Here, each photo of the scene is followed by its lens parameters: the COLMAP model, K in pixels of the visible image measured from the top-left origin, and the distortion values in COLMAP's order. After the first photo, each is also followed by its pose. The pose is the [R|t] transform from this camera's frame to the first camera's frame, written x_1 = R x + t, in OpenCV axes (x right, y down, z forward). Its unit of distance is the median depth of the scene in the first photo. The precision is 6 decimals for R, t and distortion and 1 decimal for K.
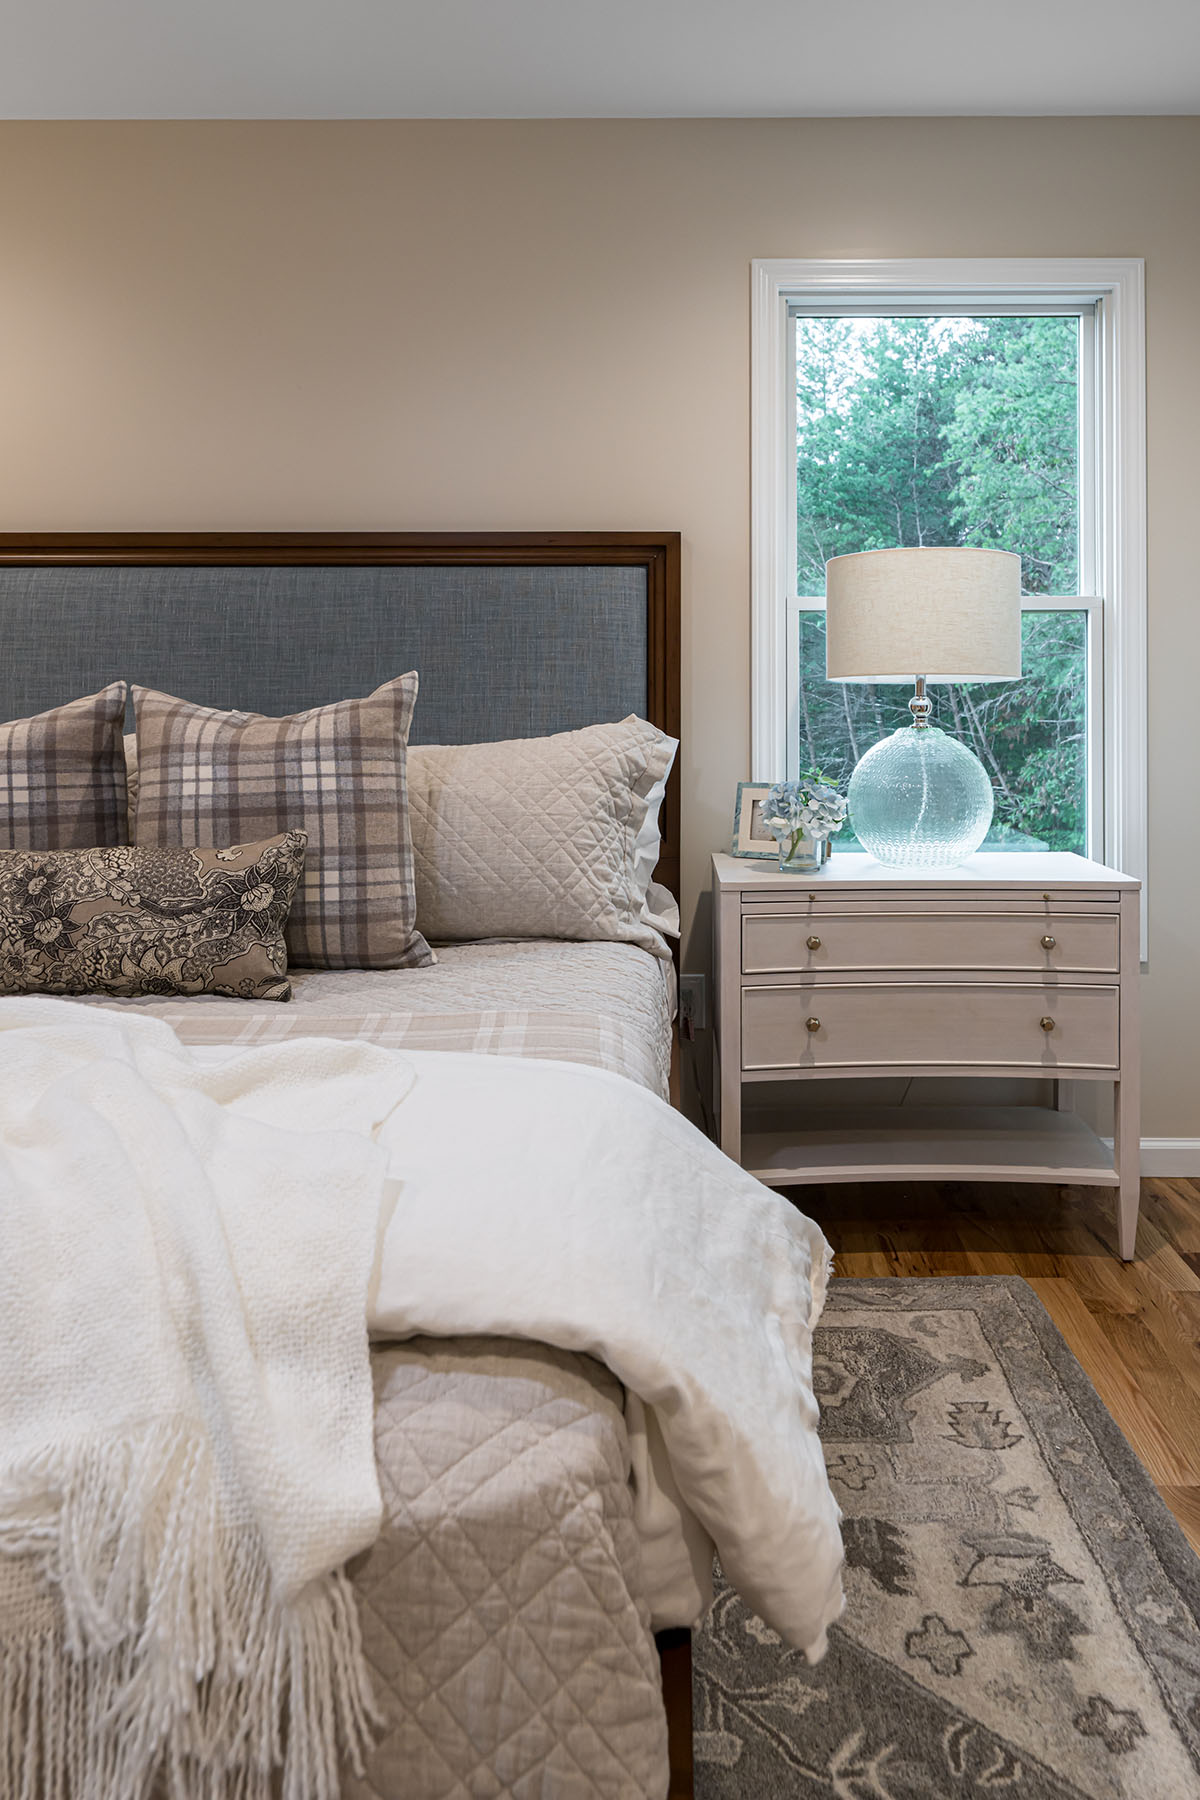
lens RADIAL K [[1265.5, 0, 599.9], [0, 1265.5, 689.5], [0, 0, 1]] dist [0.000696, 0.000110]
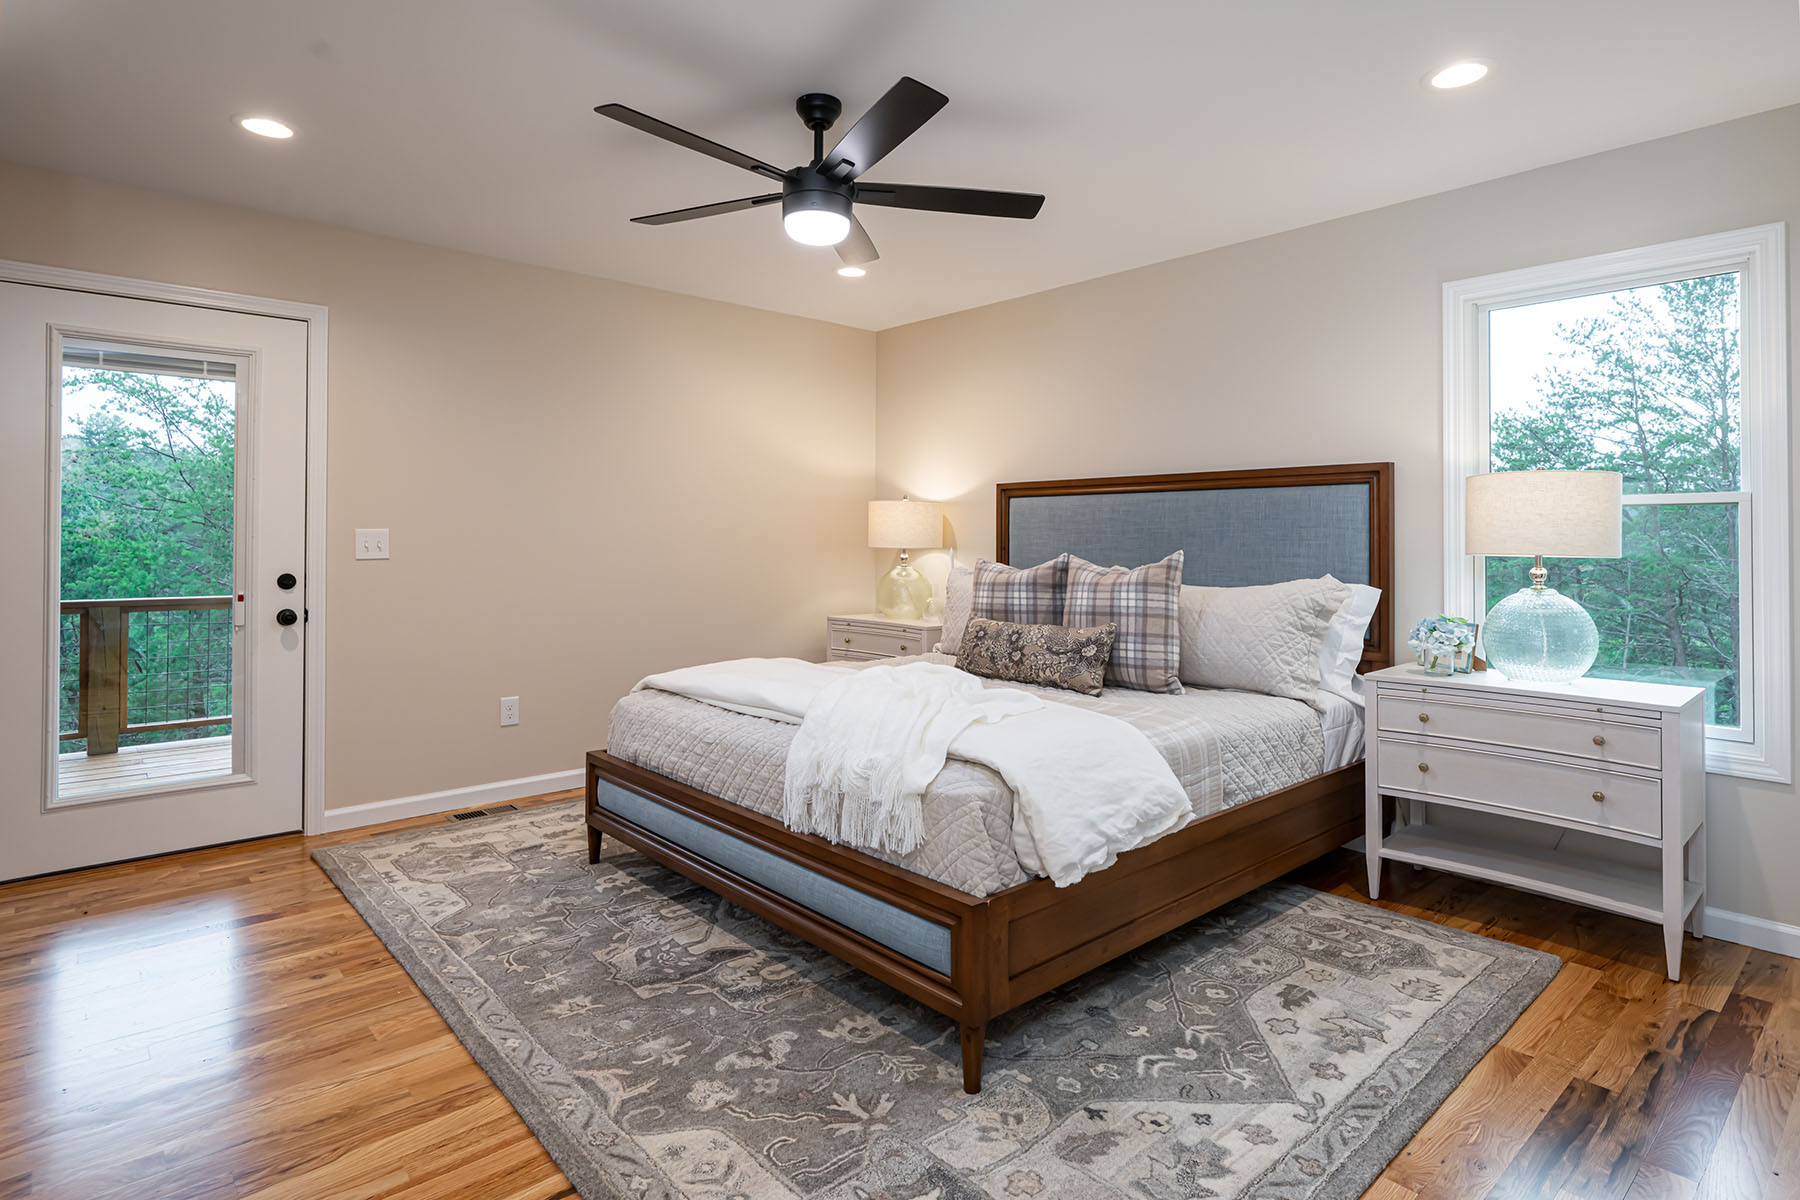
lens RADIAL K [[939.3, 0, 899.1], [0, 939.3, 529.2], [0, 0, 1]] dist [0.000419, 0.000251]
pose [[0.671284, -0.004111, -0.741189, 0.704533], [0.001773, 0.999991, -0.003941, -0.045628], [0.741198, 0.001332, 0.671285, -0.366761]]
